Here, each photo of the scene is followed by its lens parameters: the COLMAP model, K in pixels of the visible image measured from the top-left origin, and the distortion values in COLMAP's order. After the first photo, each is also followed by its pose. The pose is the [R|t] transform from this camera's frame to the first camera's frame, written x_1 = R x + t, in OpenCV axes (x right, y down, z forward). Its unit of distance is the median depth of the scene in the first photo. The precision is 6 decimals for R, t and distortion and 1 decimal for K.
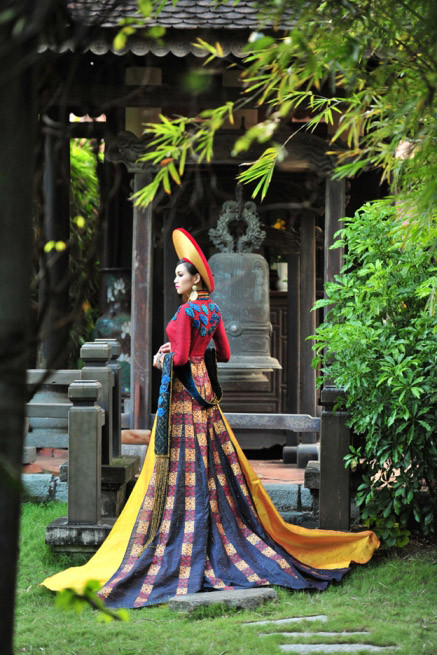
lens RADIAL K [[2556.8, 0, 219.5], [0, 2556.8, 327.7], [0, 0, 1]] dist [0.831590, 0.000000]
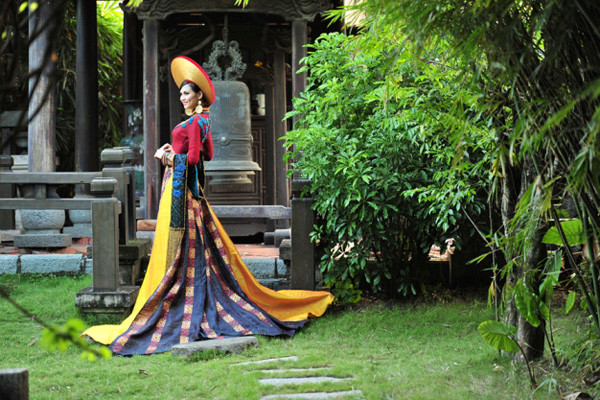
lens RADIAL K [[1764.5, 0, 299.6], [0, 1764.5, 200.1], [0, 0, 1]] dist [0.202781, 0.000000]
pose [[0.998939, -0.018967, 0.041975, 0.007000], [0.018192, 0.999658, 0.018775, 0.017026], [-0.042317, -0.017992, 0.998942, 0.125944]]
